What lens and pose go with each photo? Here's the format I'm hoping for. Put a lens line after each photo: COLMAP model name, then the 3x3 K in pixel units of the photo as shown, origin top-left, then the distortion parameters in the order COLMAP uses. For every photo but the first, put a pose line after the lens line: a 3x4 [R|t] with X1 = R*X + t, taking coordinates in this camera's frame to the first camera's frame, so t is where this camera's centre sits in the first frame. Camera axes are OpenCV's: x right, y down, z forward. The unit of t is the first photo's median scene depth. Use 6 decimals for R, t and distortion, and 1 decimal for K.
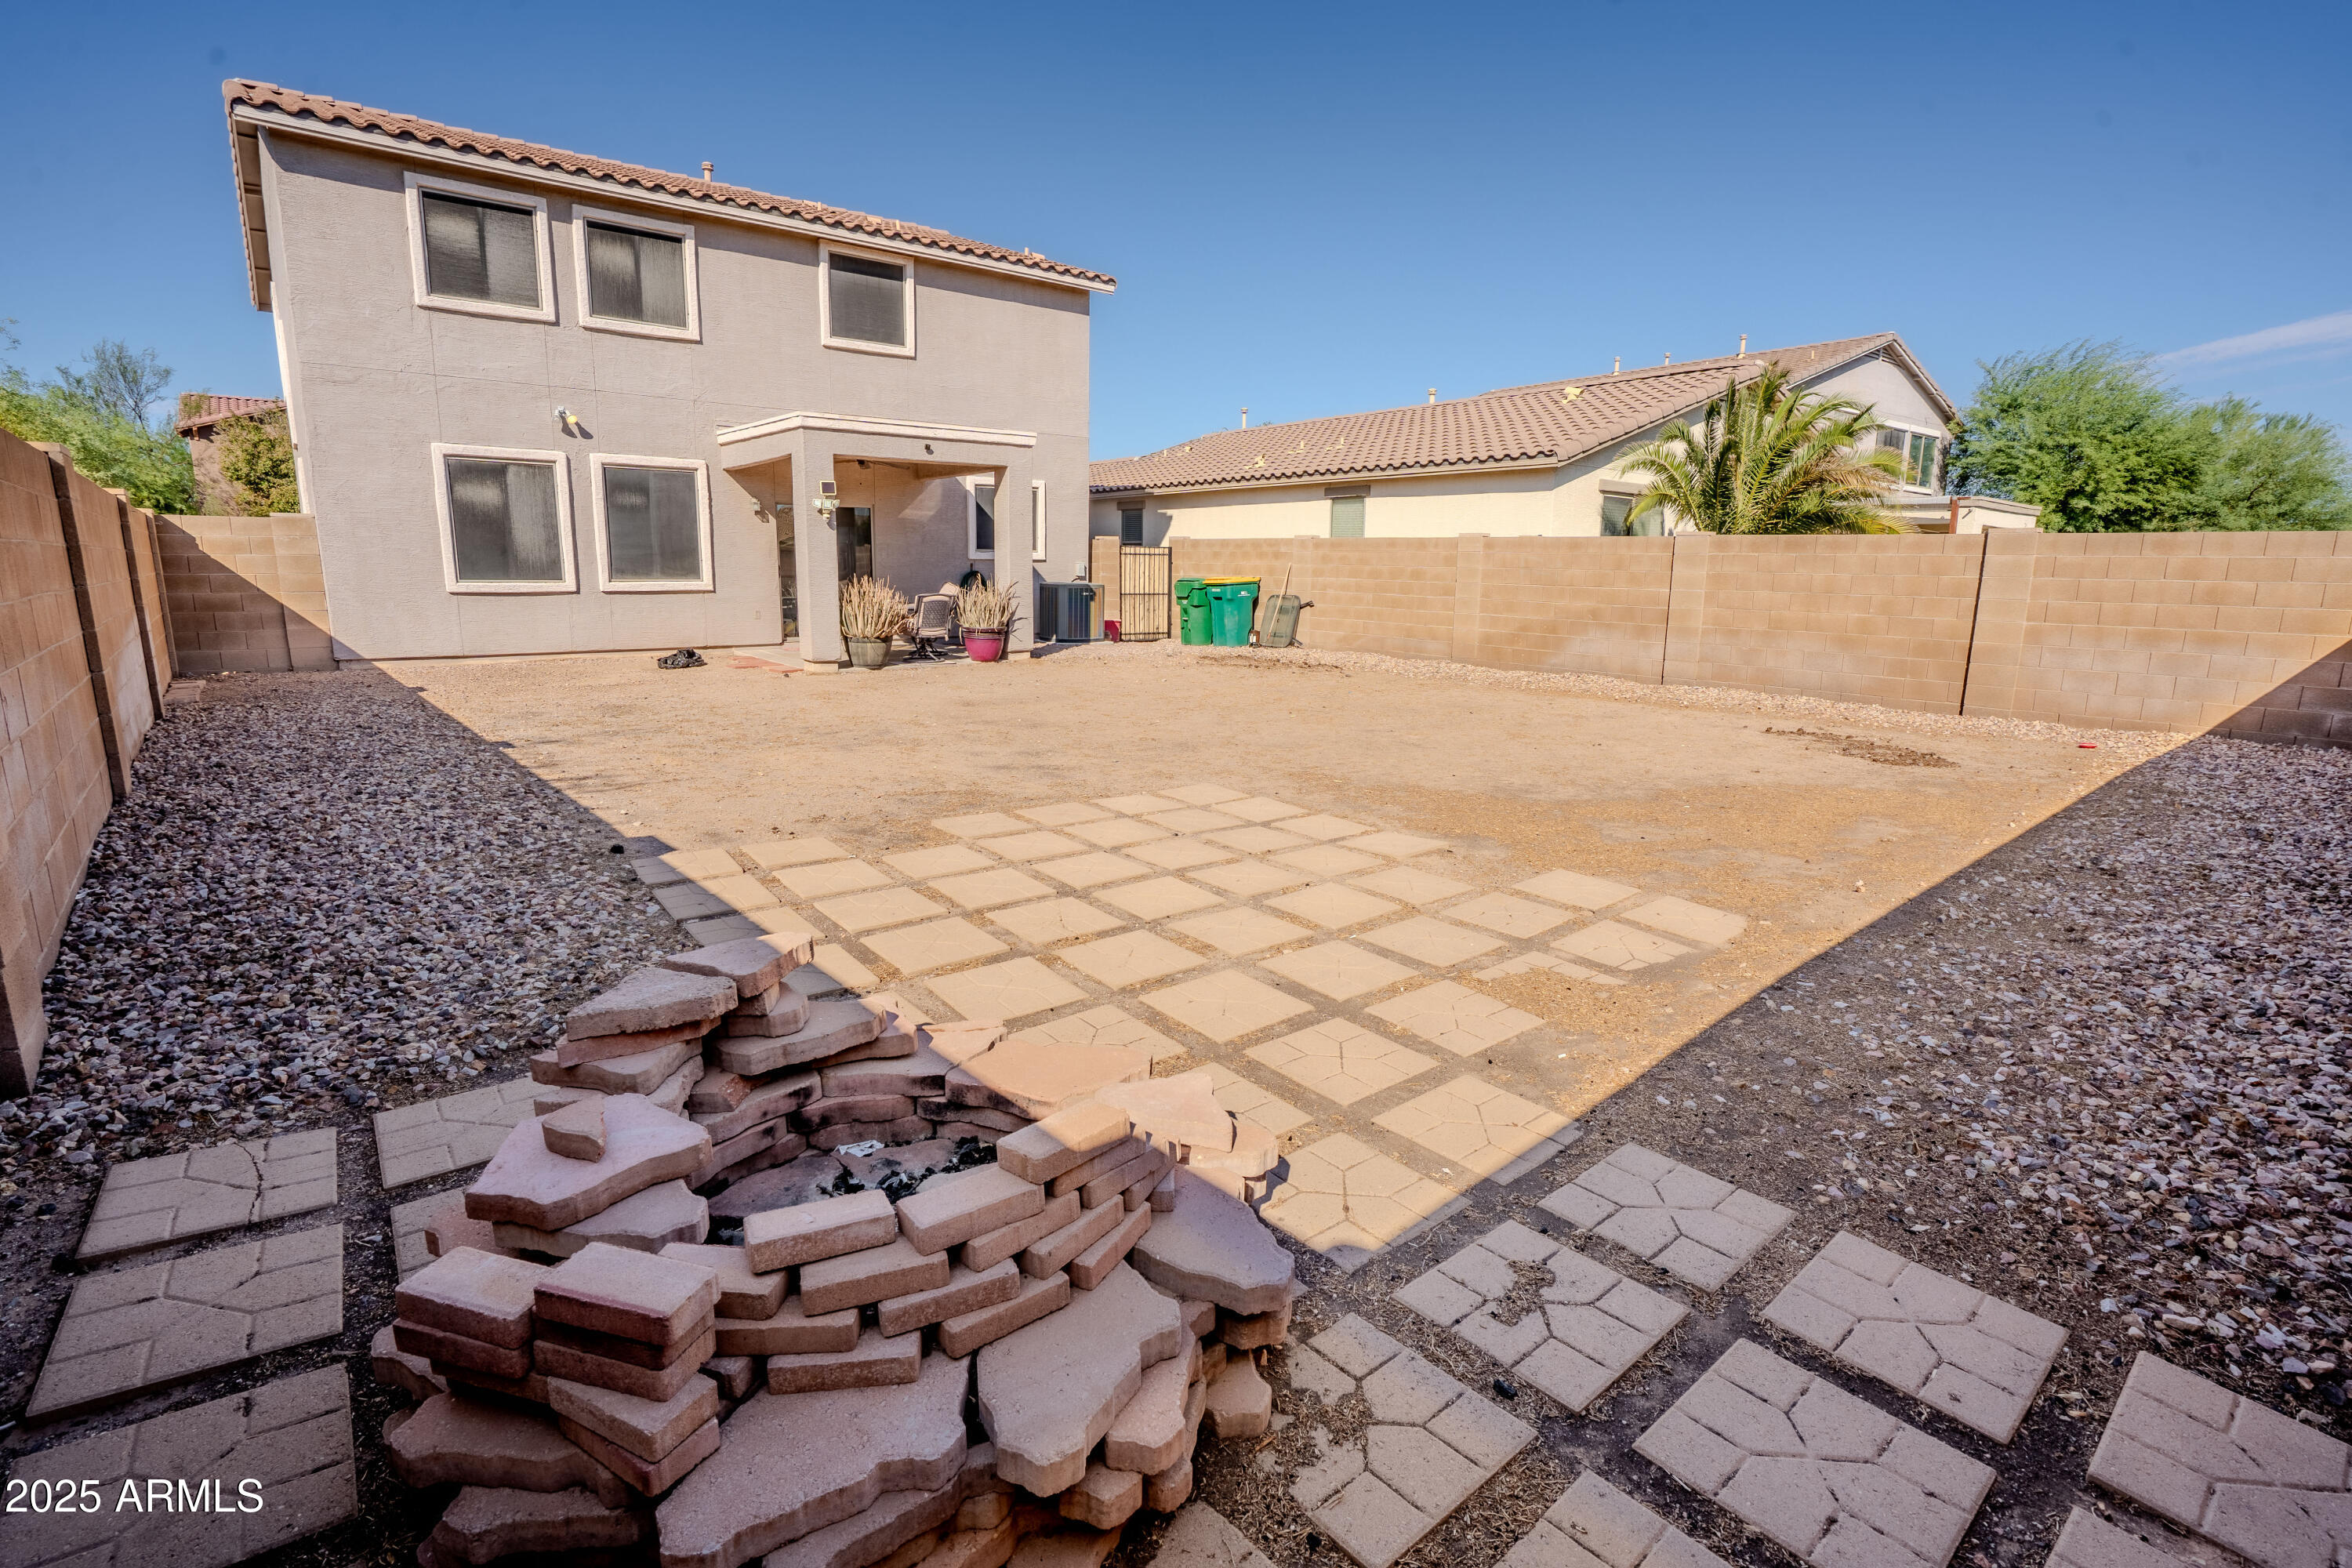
lens RADIAL K [[1075.6, 0, 1144.6], [0, 1075.6, 772.0], [0, 0, 1]] dist [-0.029201, 0.015133]
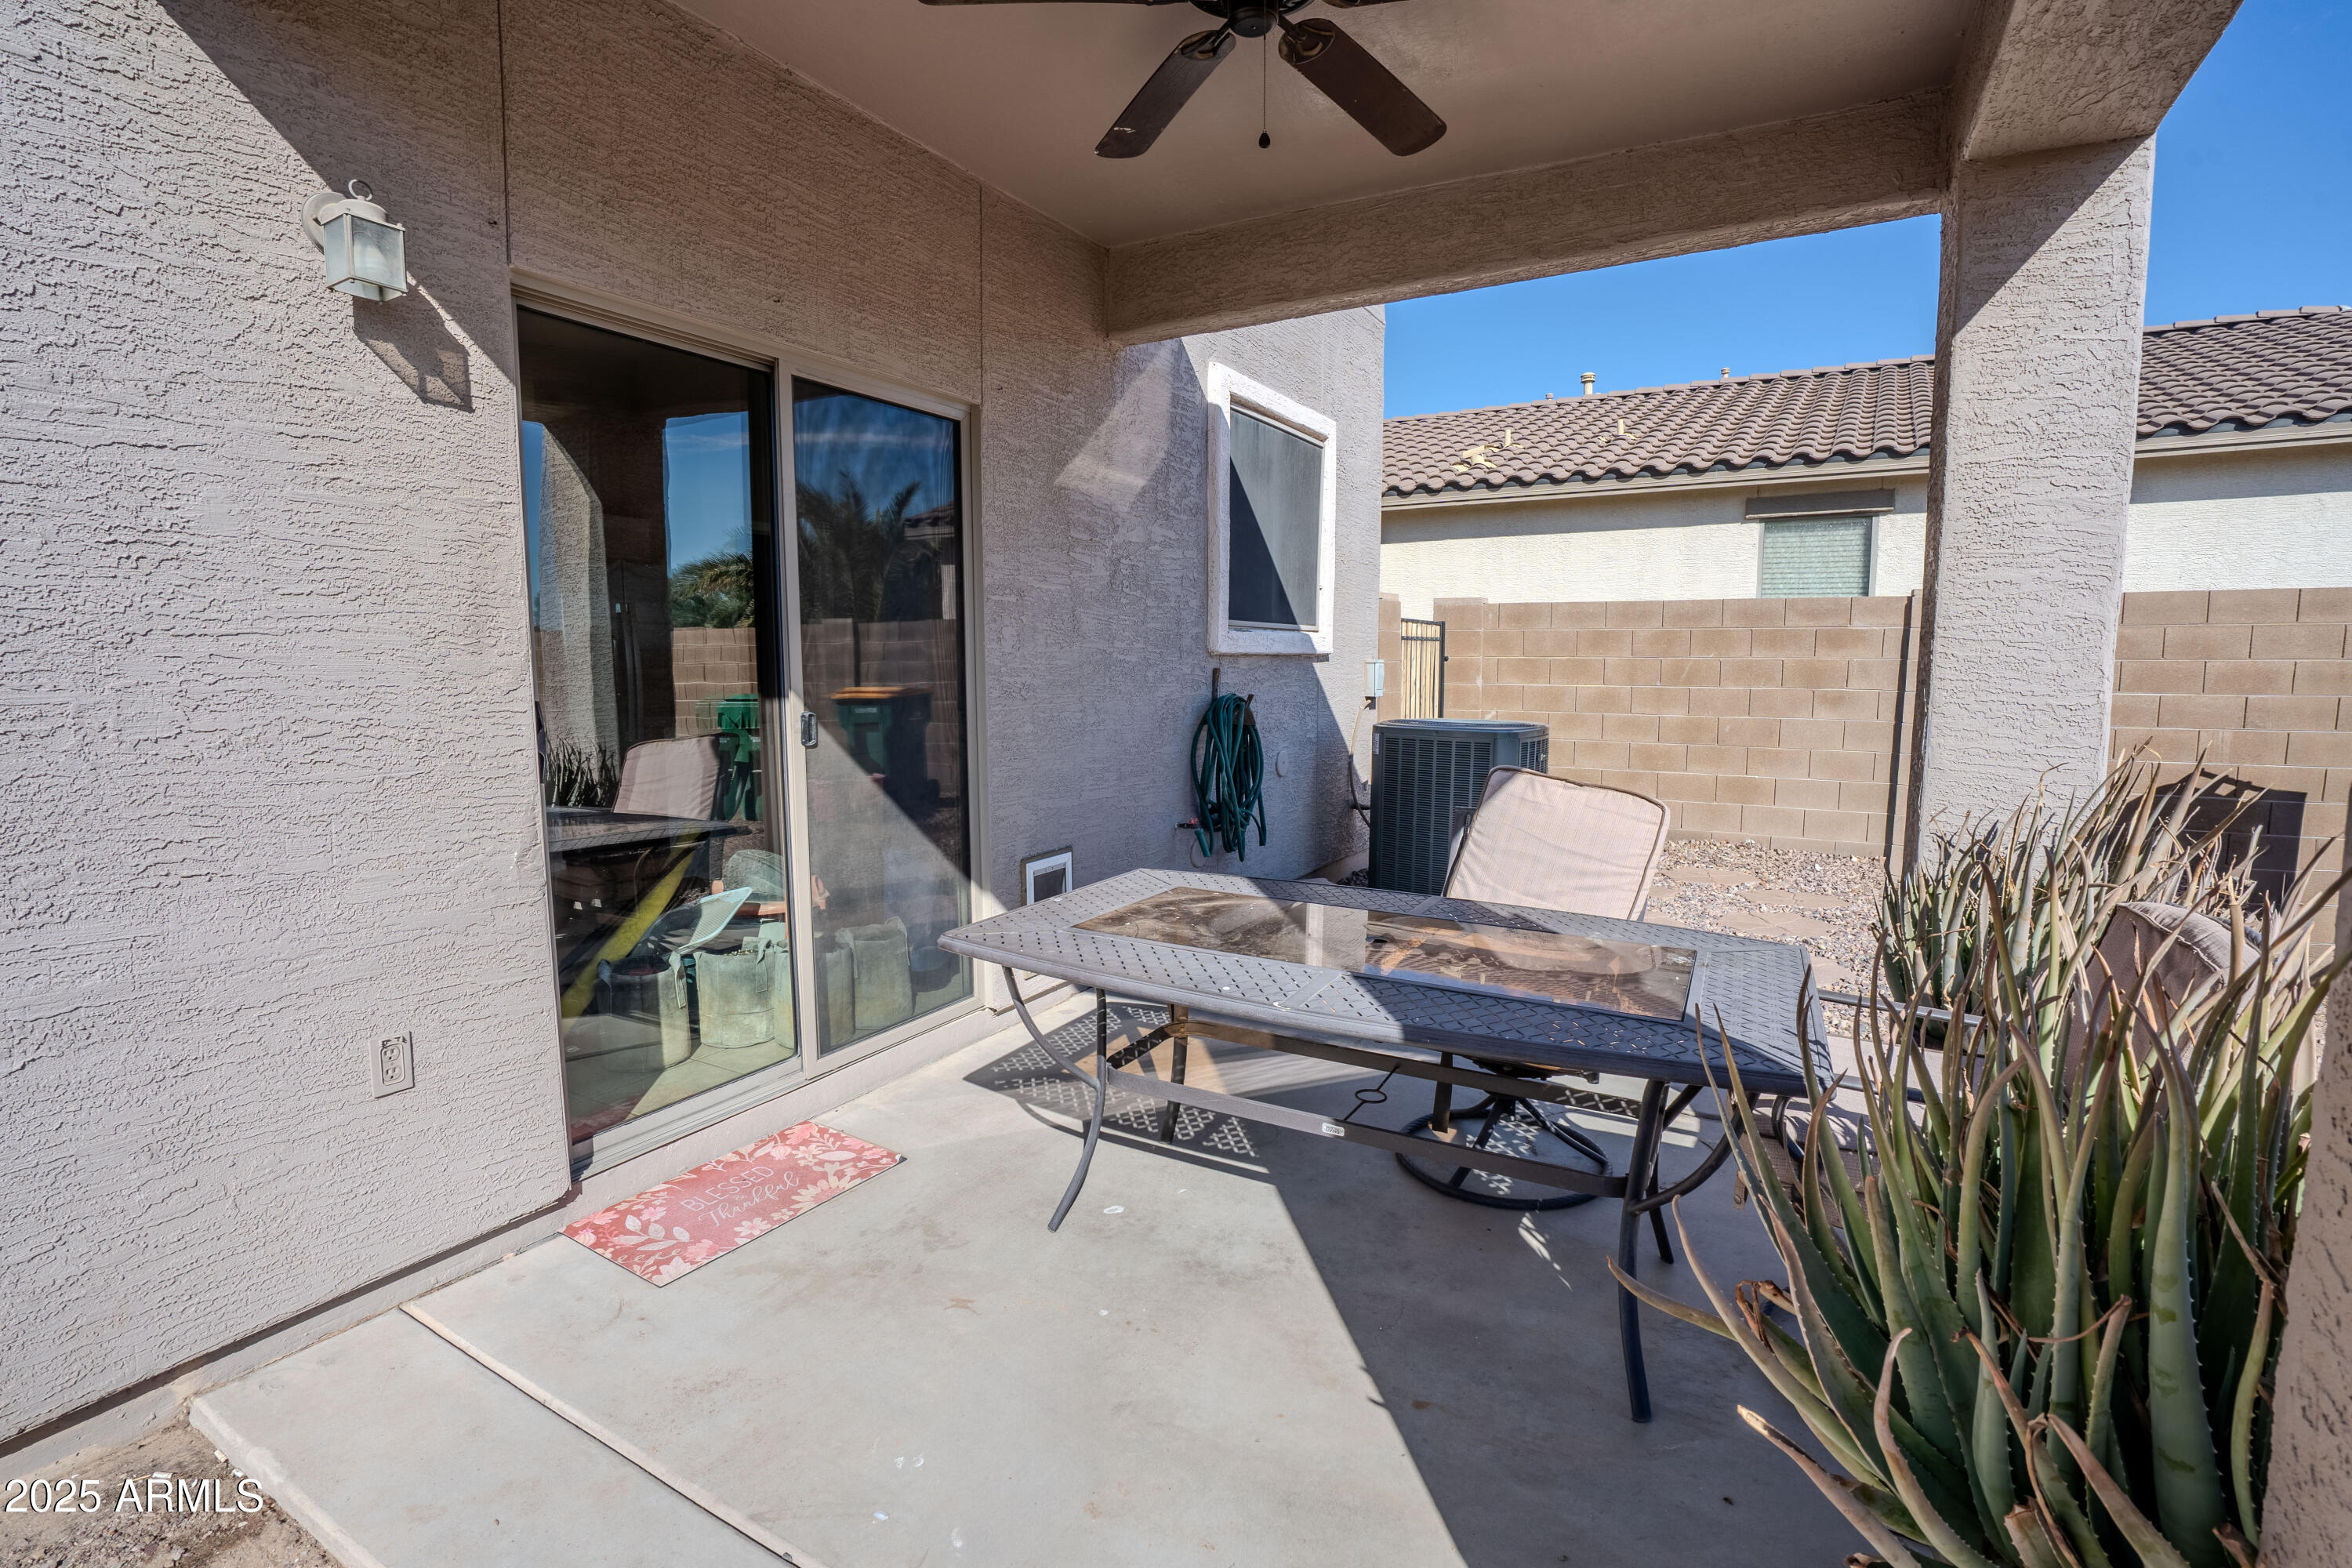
lens RADIAL K [[1090.8, 0, 1182.4], [0, 1090.8, 783.4], [0, 0, 1]] dist [-0.061713, 0.025708]
pose [[0.926678, -0.052021, 0.372238, -0.345664], [0.079772, 0.995034, -0.059534, -0.182664], [-0.367292, 0.084863, 0.926226, 0.915289]]
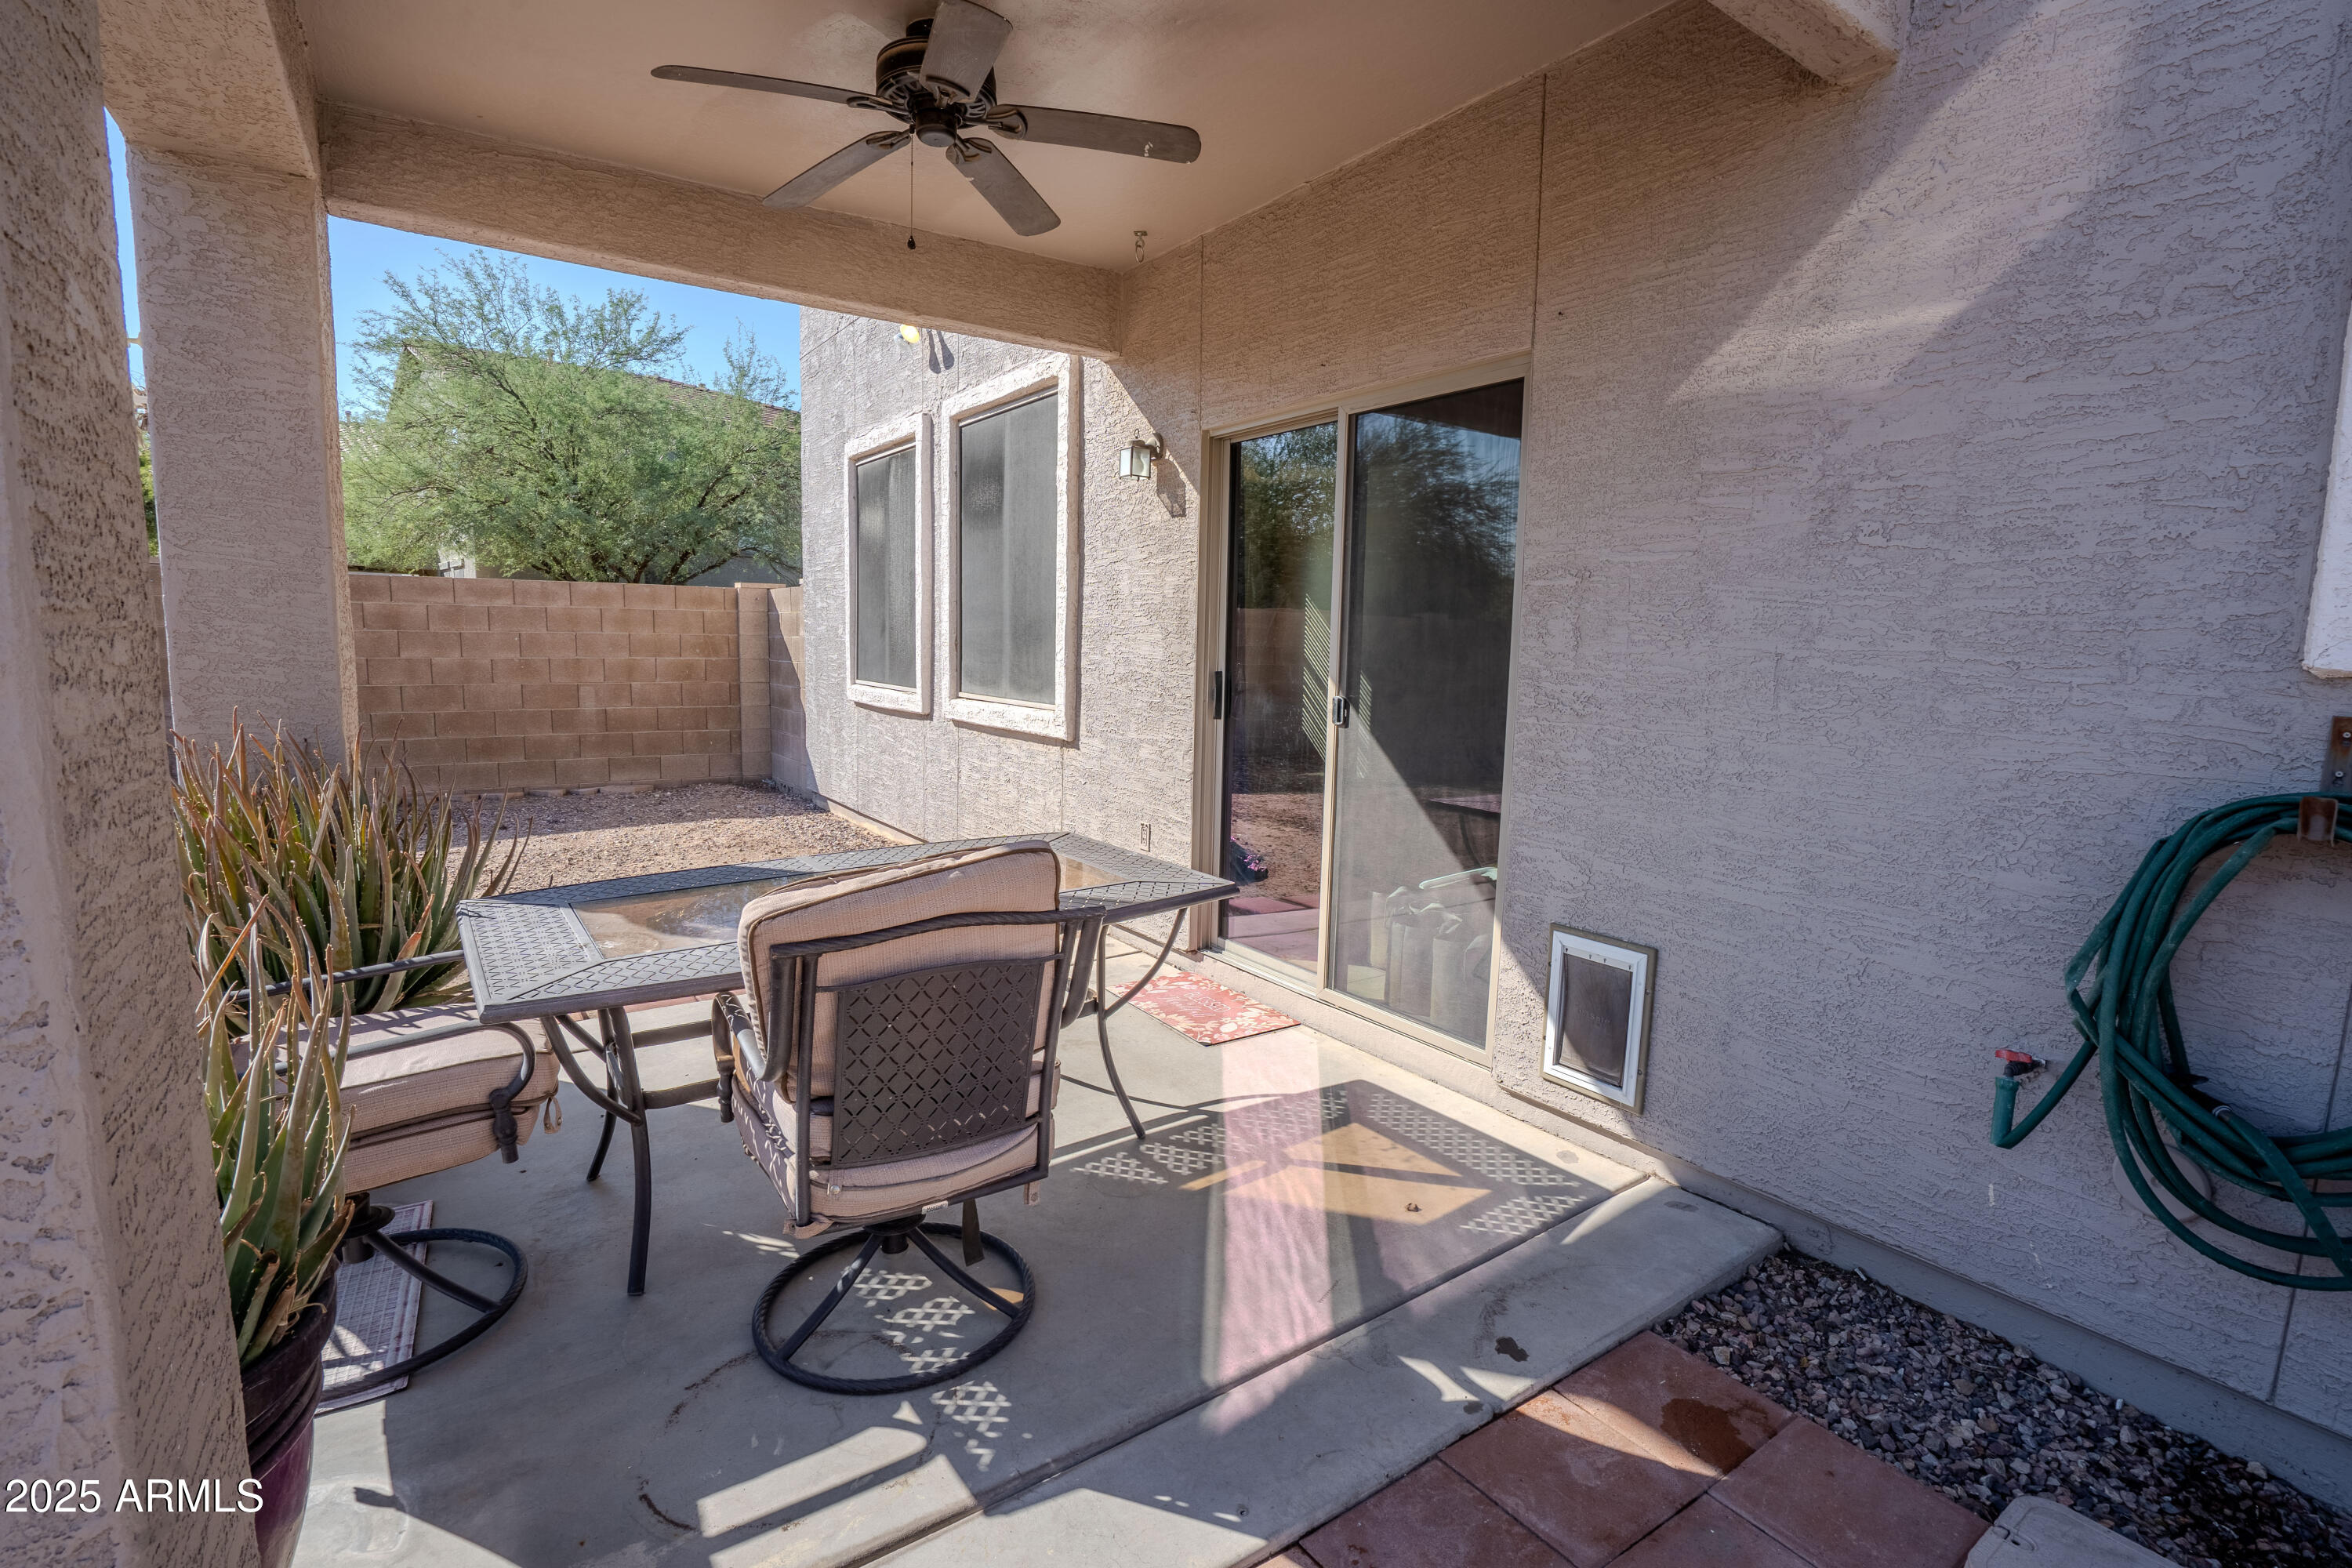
lens RADIAL K [[1090.8, 0, 1182.4], [0, 1090.8, 783.4], [0, 0, 1]] dist [-0.061713, 0.025708]
pose [[-0.064440, 0.119502, -0.990741, -0.074850], [-0.210079, 0.968931, 0.130535, -0.221392], [0.975558, 0.216545, -0.037334, 1.117819]]
